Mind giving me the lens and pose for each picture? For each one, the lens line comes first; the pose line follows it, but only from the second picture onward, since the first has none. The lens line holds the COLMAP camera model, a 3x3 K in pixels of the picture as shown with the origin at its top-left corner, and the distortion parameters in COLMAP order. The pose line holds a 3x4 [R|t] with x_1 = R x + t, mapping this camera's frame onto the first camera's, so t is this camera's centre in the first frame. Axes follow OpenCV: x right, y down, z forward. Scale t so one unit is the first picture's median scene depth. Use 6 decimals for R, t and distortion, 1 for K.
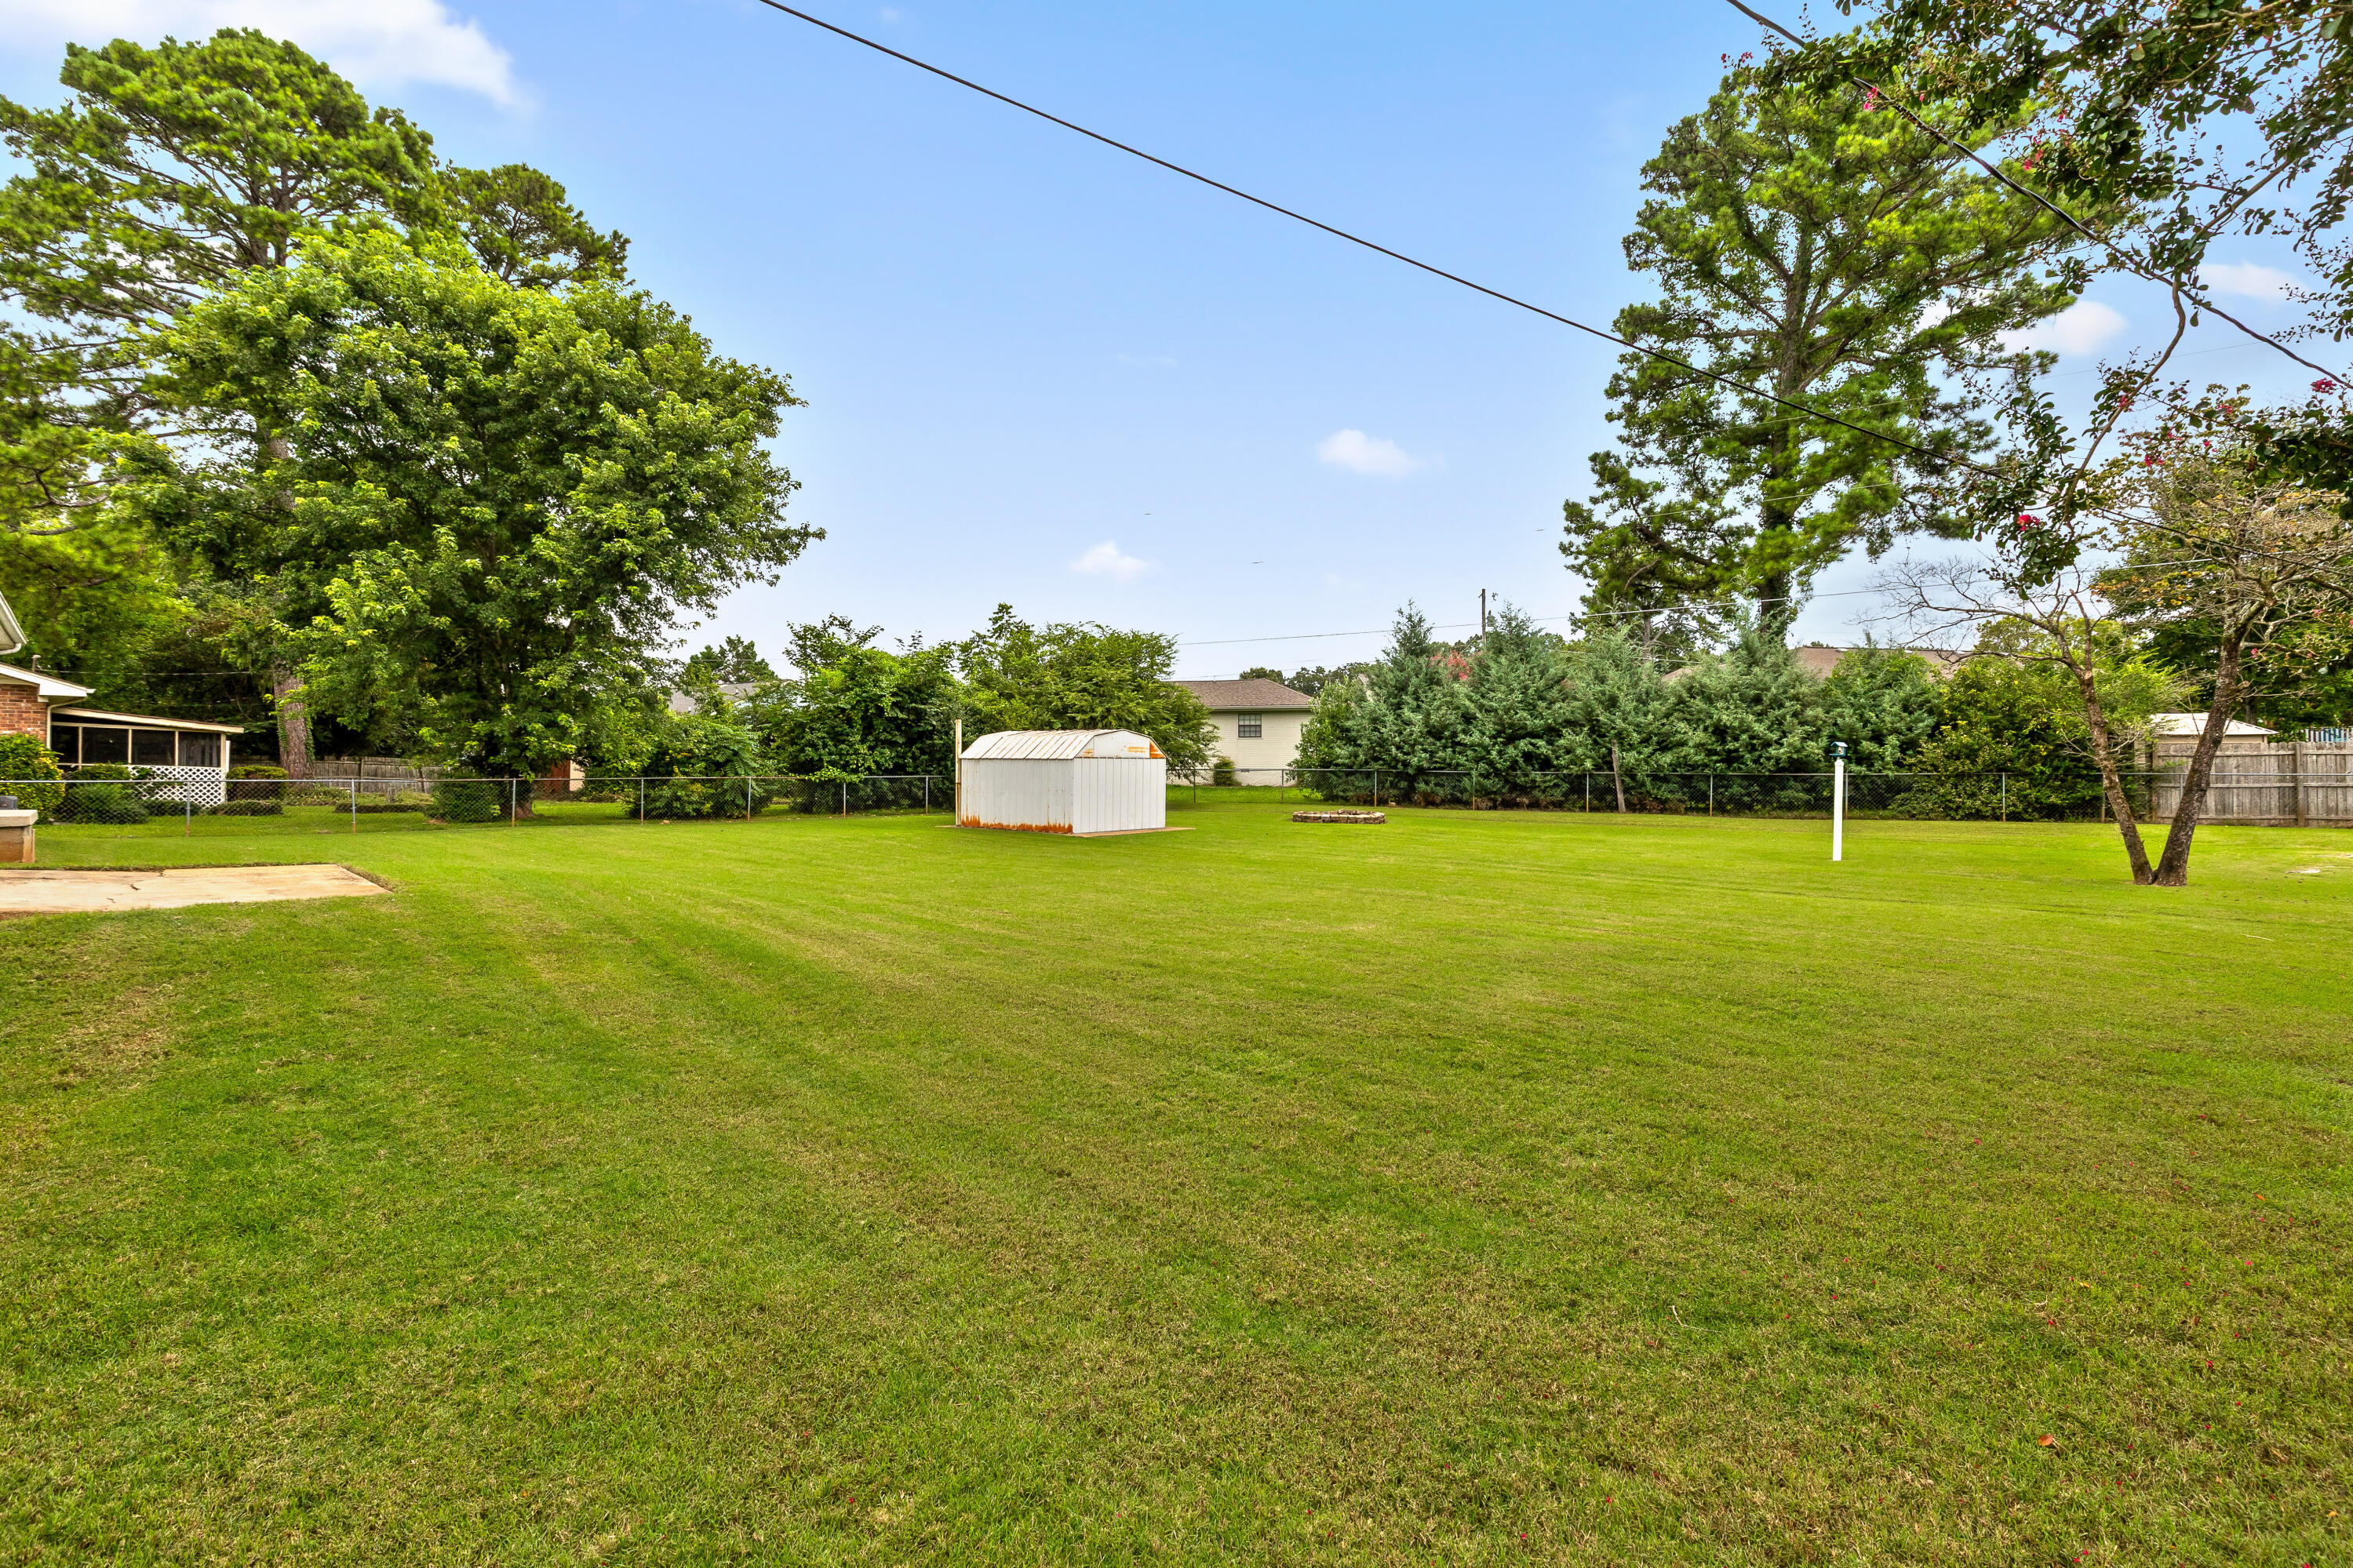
lens RADIAL K [[1074.2, 0, 1175.3], [0, 1074.2, 757.4], [0, 0, 1]] dist [0.001214, 0.000031]
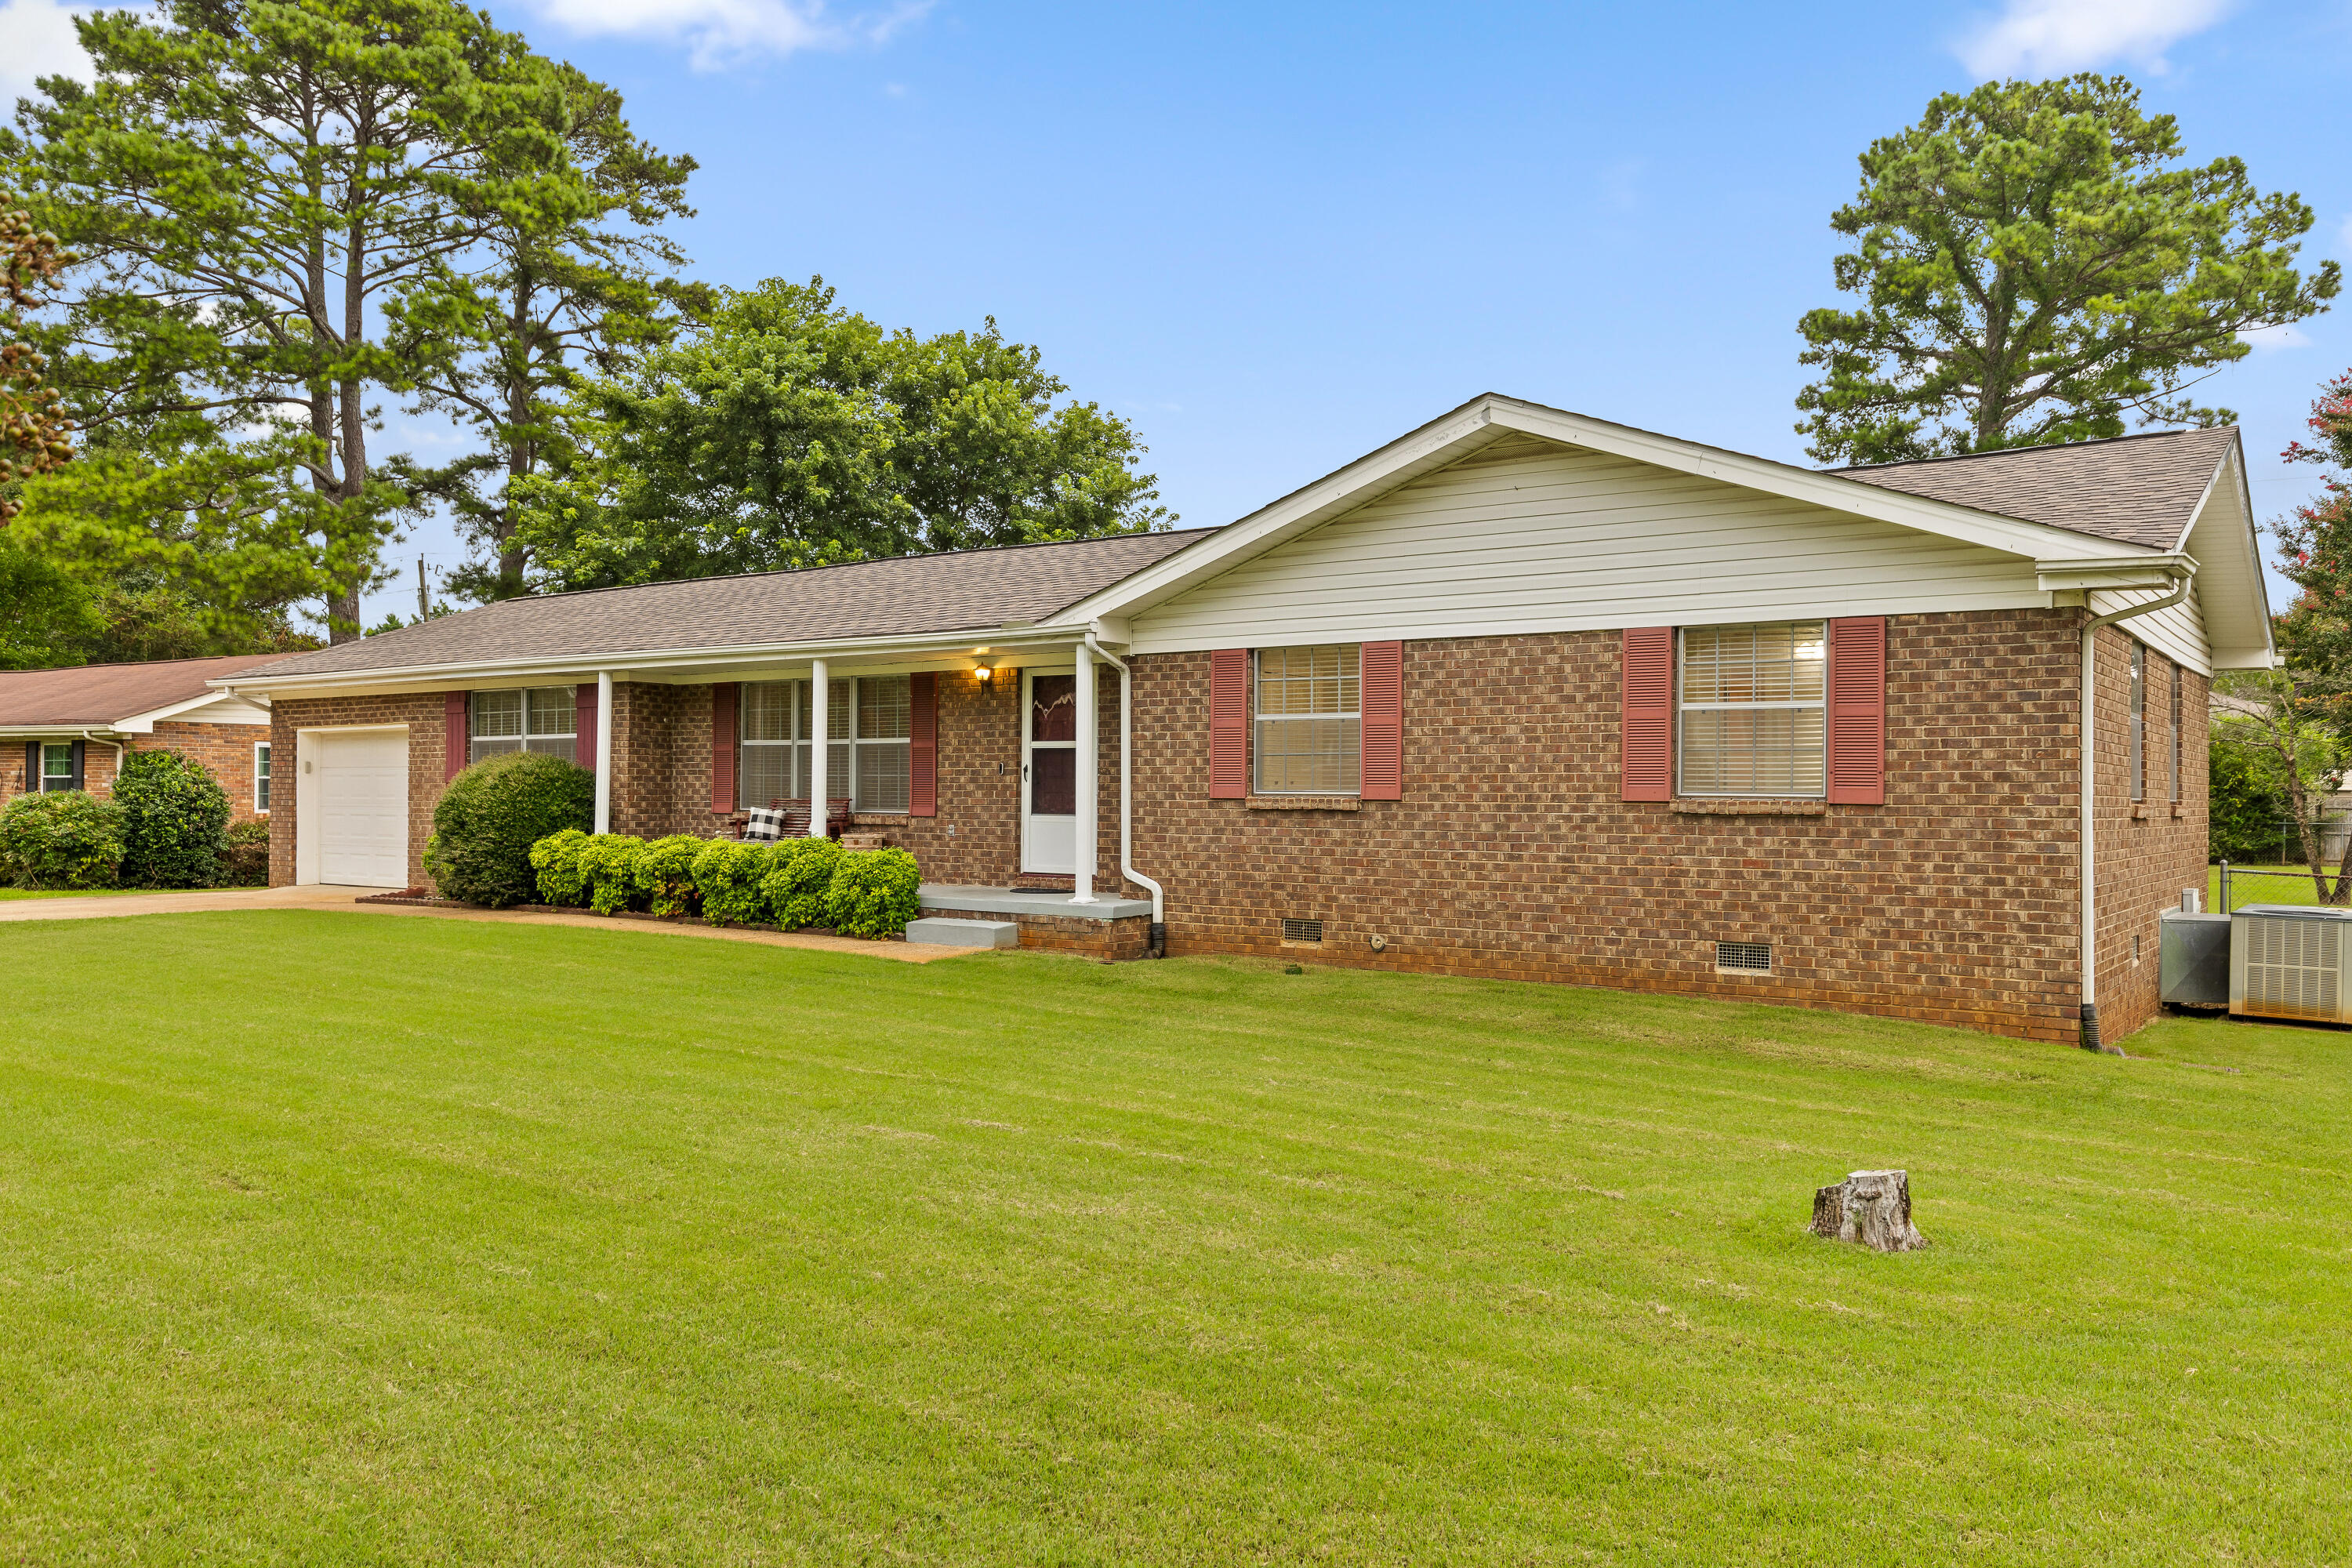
lens RADIAL K [[1771.4, 0, 1176.0], [0, 1771.4, 784.0], [0, 0, 1]] dist [-0.003679, 0.003020]
pose [[0.984150, 0.004743, 0.177274, -0.423991], [-0.005463, 0.999979, 0.003574, -0.017894], [-0.177253, -0.004486, 0.984155, -0.433487]]
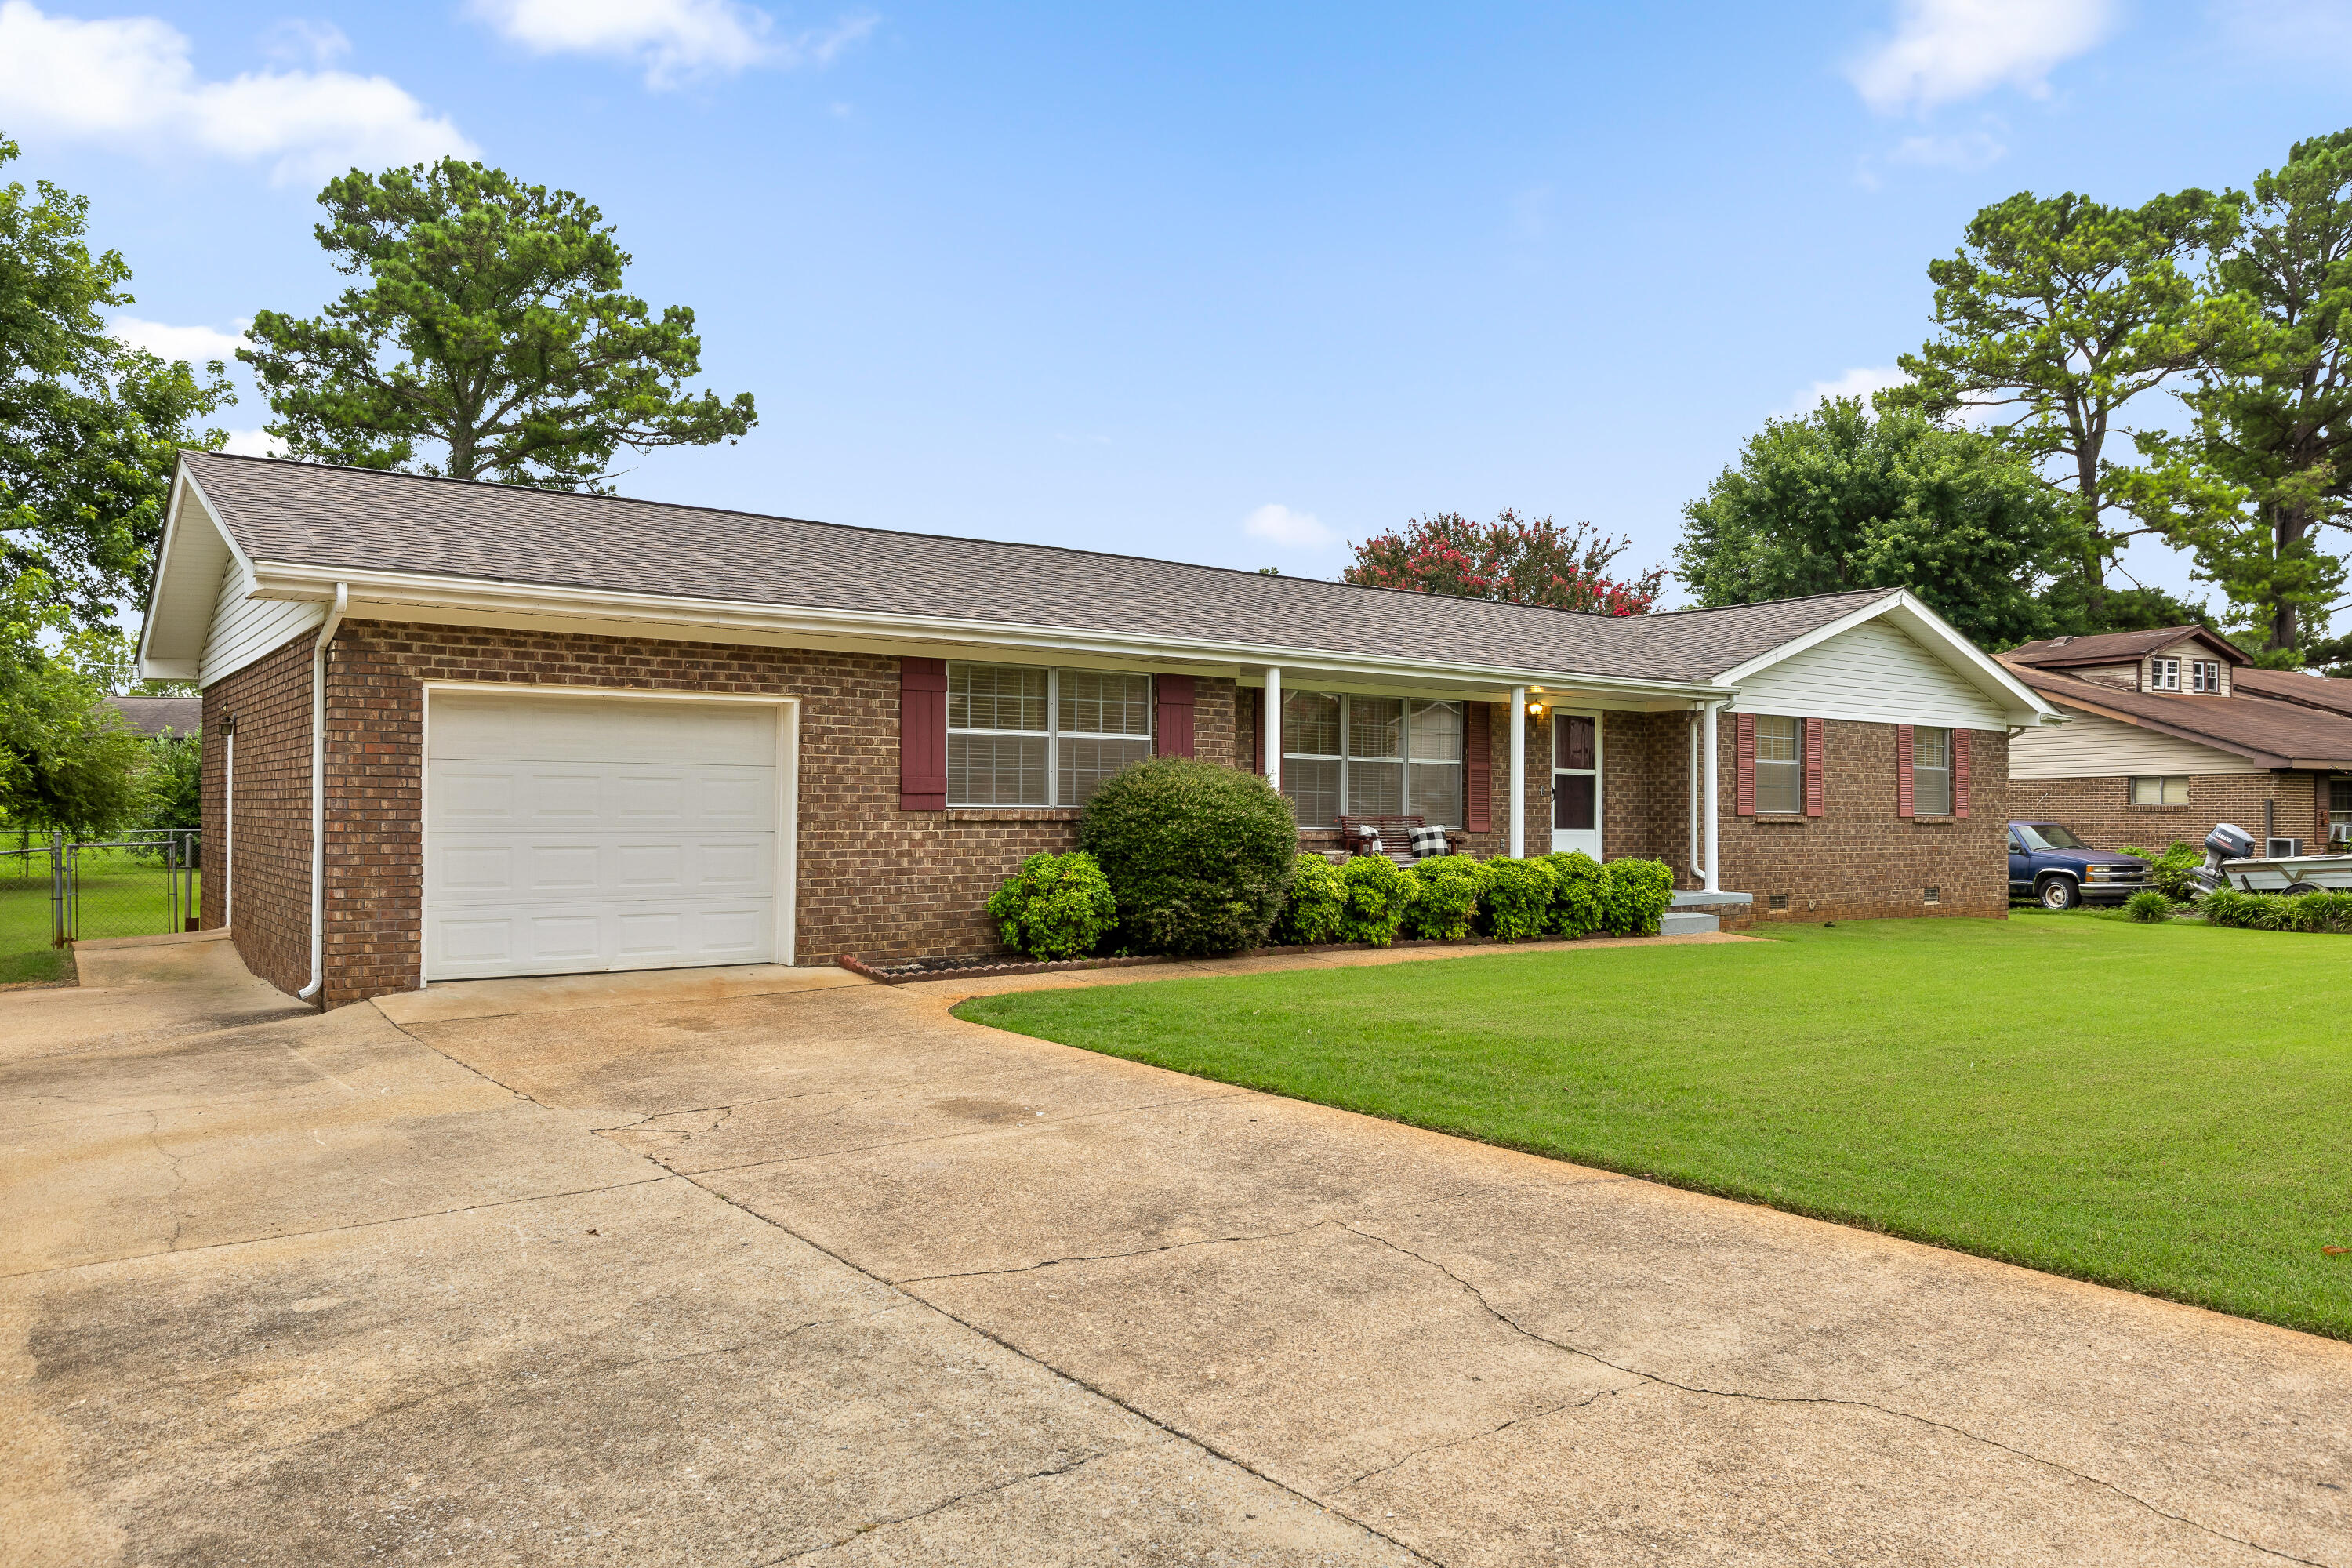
lens RADIAL K [[1614.4, 0, 1167.9], [0, 1614.4, 796.2], [0, 0, 1]] dist [-0.003795, 0.000433]
pose [[0.144802, 0.010862, 0.989401, -0.891952], [-0.015261, 0.999845, -0.008744, -0.012133], [-0.989343, -0.013833, 0.144945, 0.066657]]
